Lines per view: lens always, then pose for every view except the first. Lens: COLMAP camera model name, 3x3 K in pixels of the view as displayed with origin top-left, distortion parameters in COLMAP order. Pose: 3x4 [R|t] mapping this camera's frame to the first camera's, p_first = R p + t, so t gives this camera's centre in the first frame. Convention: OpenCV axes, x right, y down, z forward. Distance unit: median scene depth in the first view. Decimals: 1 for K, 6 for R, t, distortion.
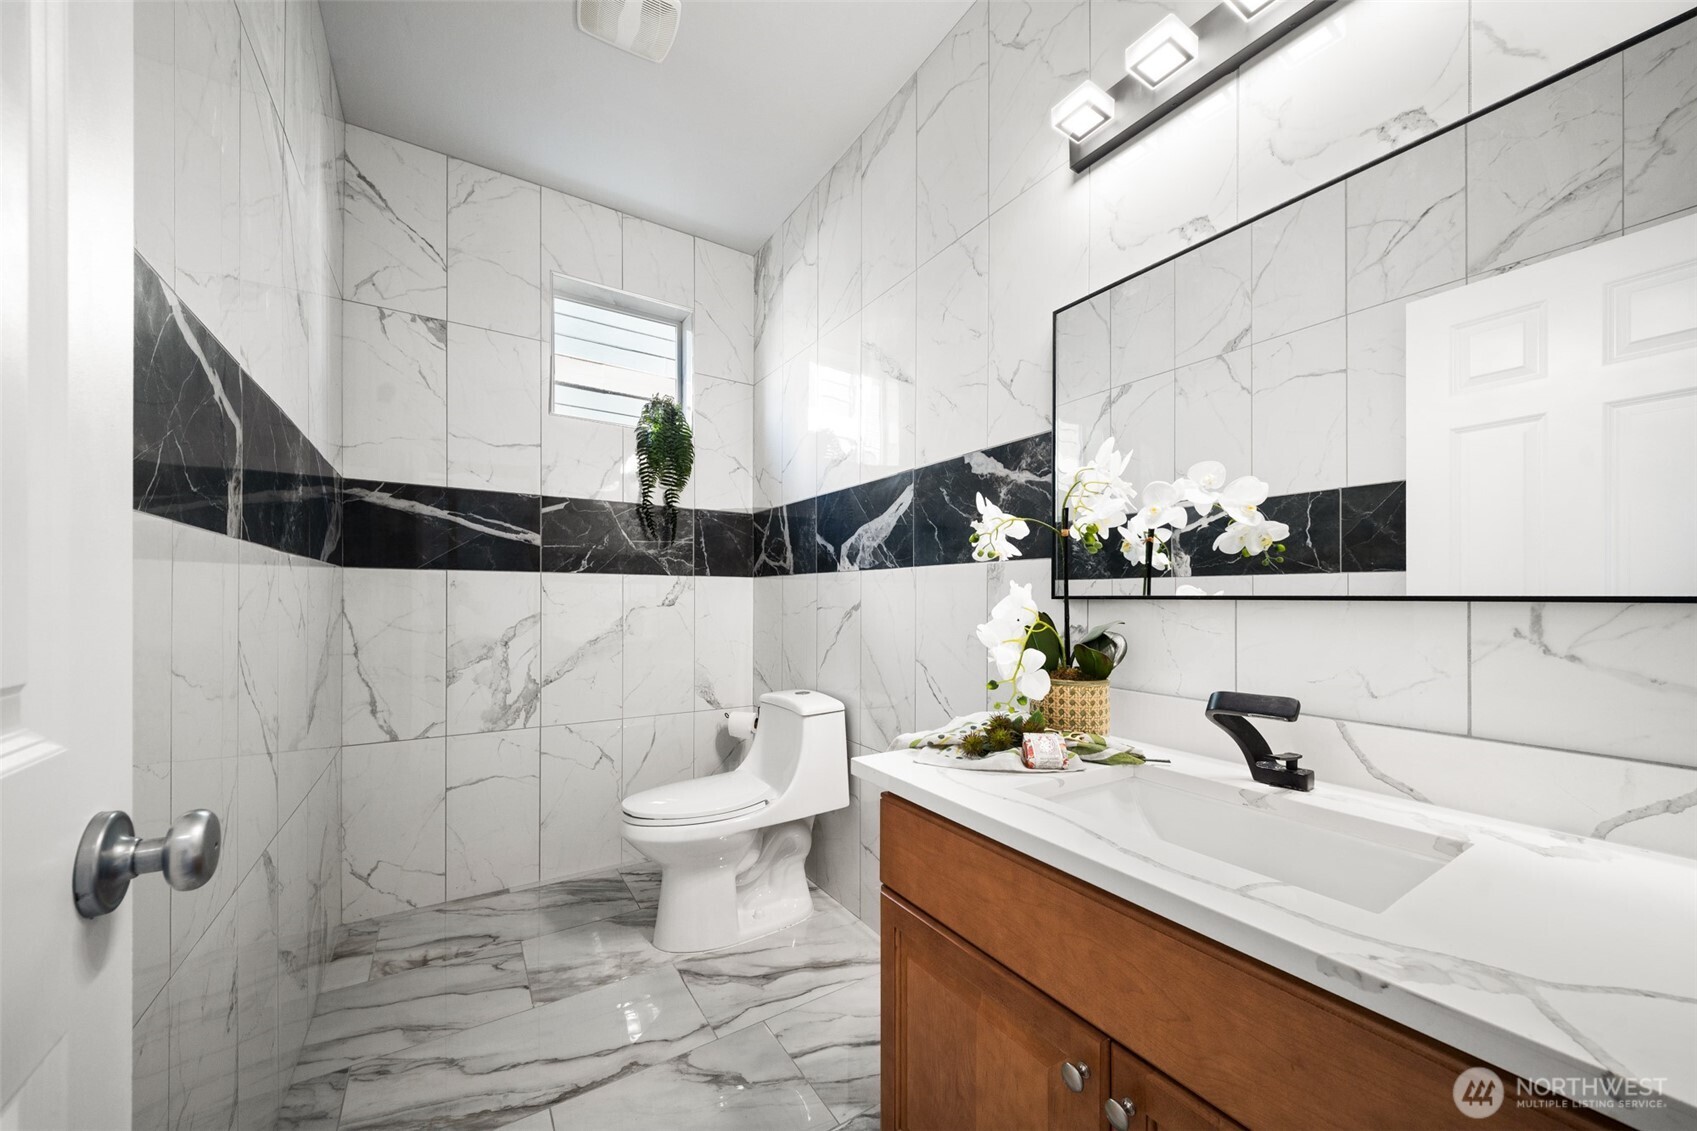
lens RADIAL K [[614.5, 0, 845.4], [0, 614.5, 596.5], [0, 0, 1]] dist [0.001384, 0.000040]
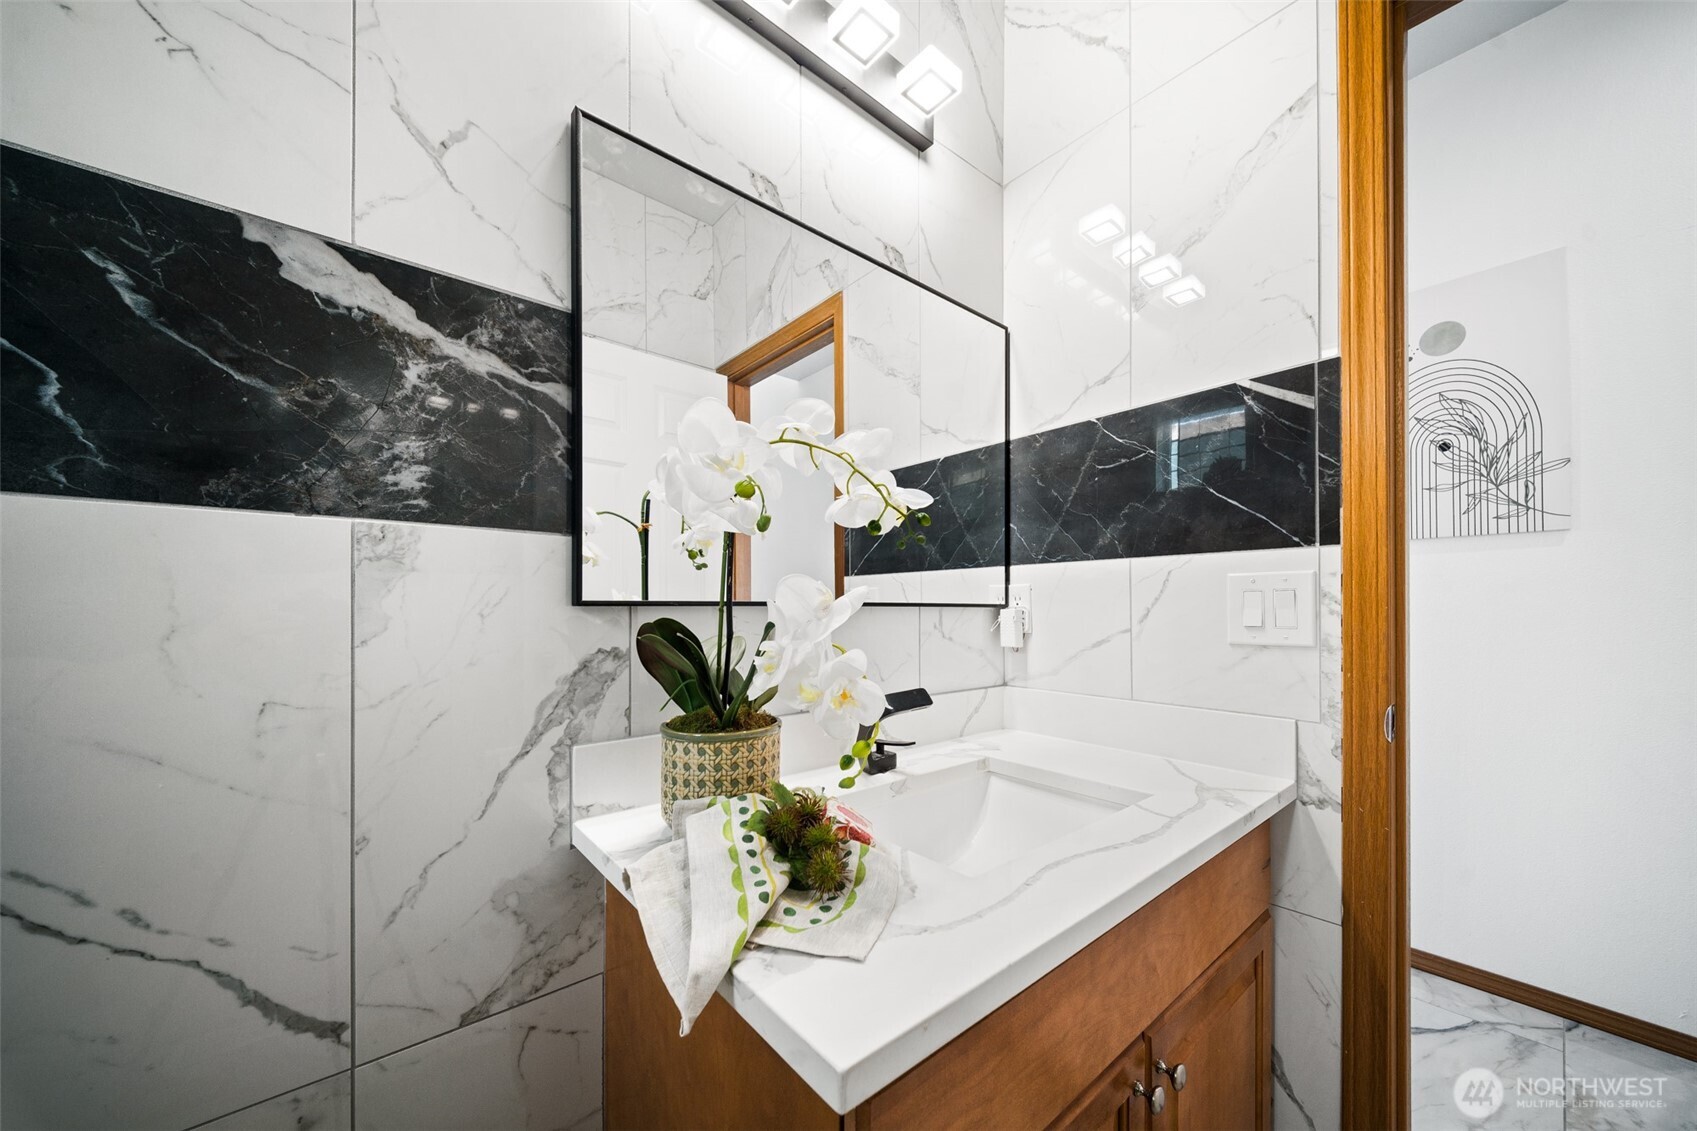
lens RADIAL K [[601.4, 0, 845.2], [0, 601.4, 606.4], [0, 0, 1]] dist [0.016657, -0.007713]
pose [[-0.133711, 0.004203, 0.991011, -0.241552], [0.000649, 0.999991, -0.004154, 0.007409], [-0.991020, 0.000088, -0.133713, 0.780806]]
